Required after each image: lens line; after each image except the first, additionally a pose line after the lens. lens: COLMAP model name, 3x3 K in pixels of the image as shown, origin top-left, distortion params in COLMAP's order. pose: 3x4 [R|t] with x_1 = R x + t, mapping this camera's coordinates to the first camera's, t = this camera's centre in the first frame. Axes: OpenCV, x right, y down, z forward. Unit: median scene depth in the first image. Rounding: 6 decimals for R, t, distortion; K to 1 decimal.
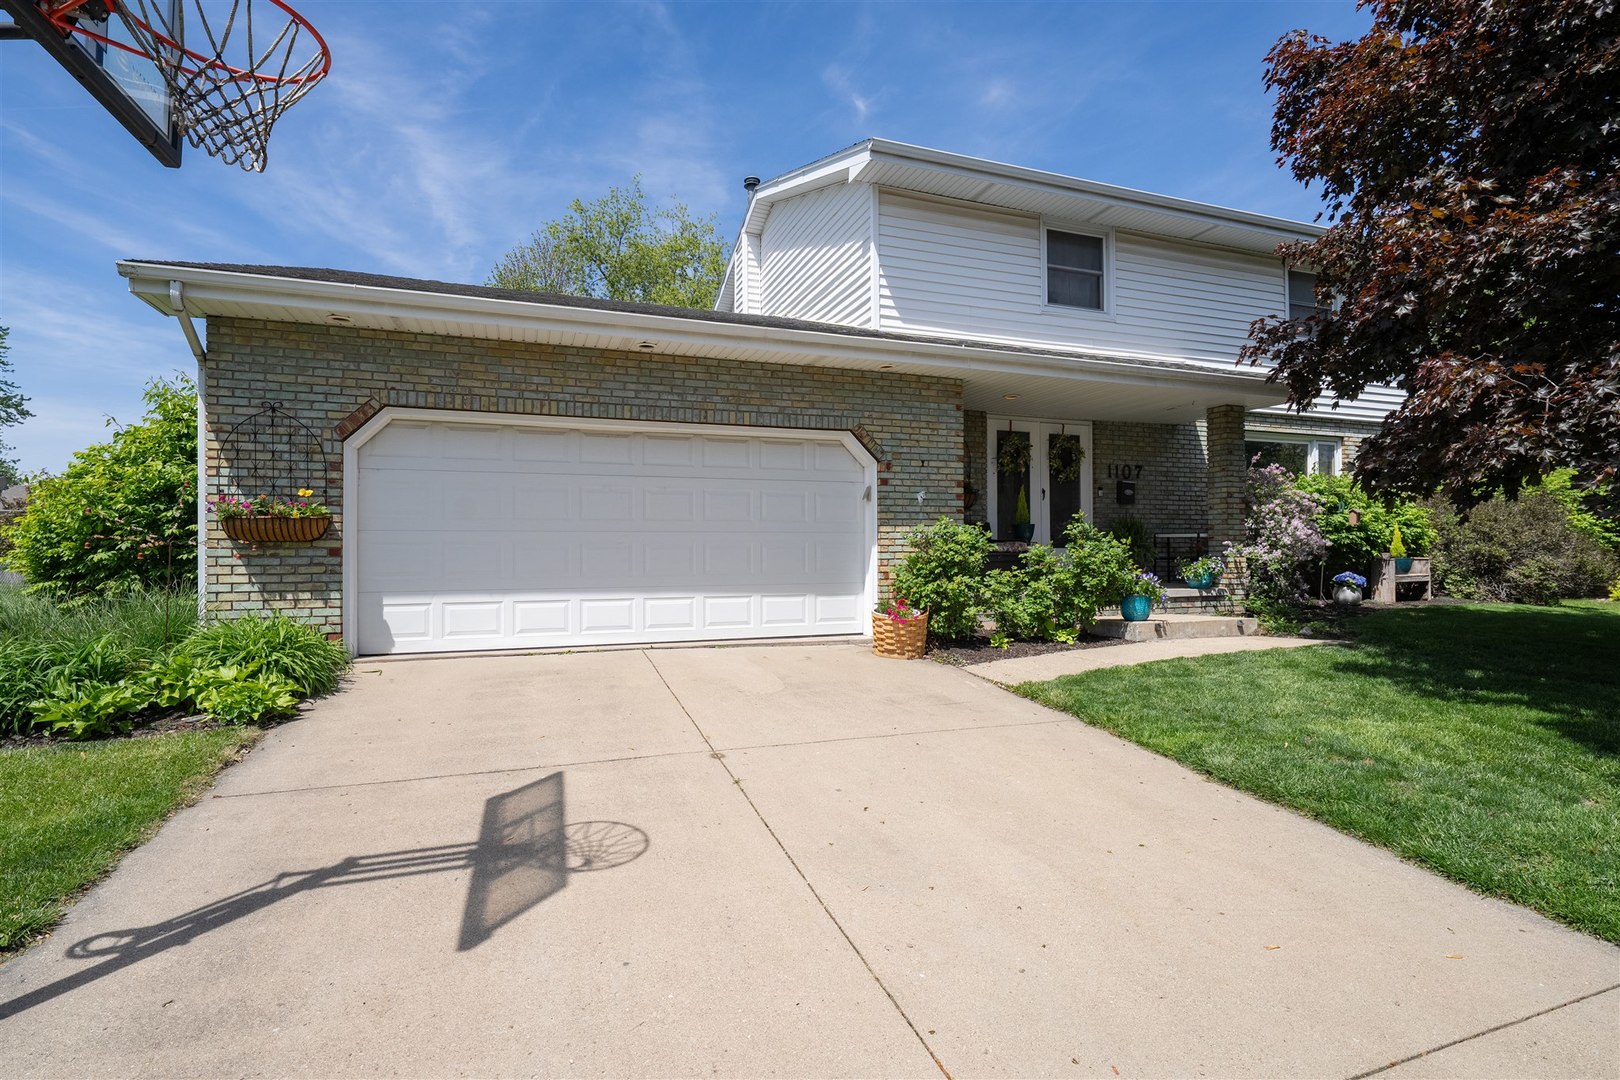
lens RADIAL K [[783.2, 0, 810.5], [0, 783.2, 539.9], [0, 0, 1]] dist [0.011847, 0.000184]
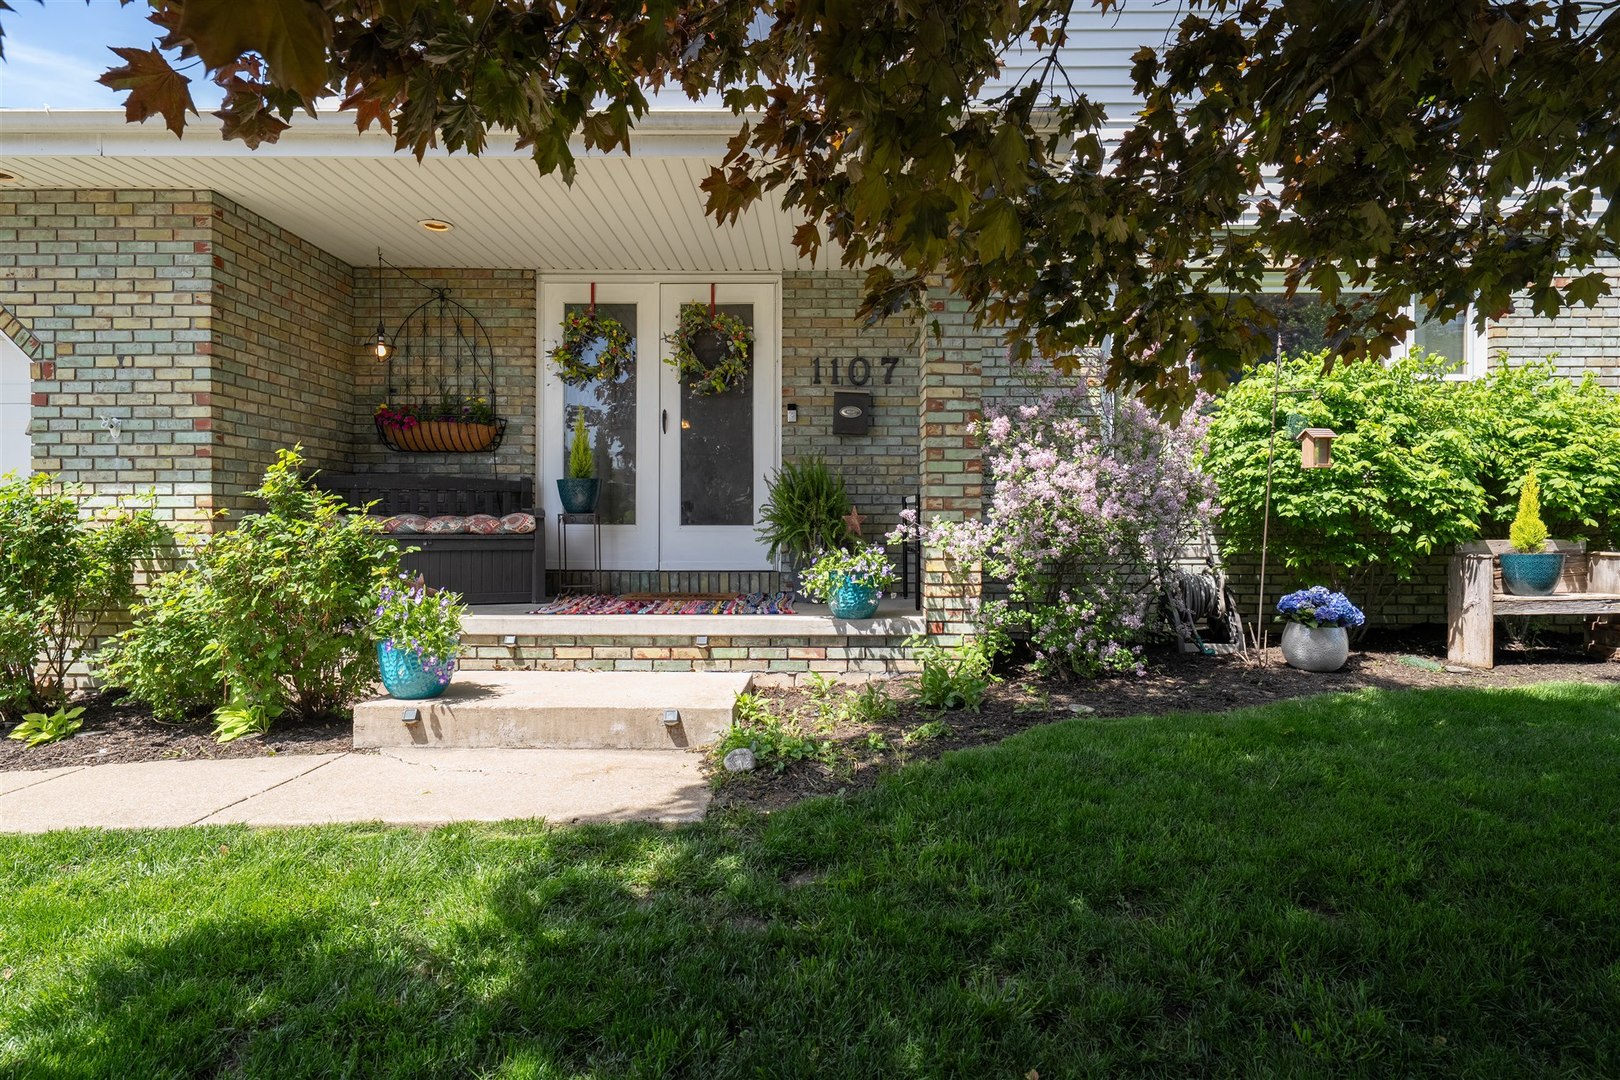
lens RADIAL K [[929.3, 0, 809.2], [0, 929.3, 529.4], [0, 0, 1]] dist [0.009549, -0.000090]
pose [[0.930876, 0.004900, -0.365301, 0.795852], [0.002328, 0.999810, 0.019343, 0.001797], [0.365327, -0.018857, 0.930688, 0.598986]]
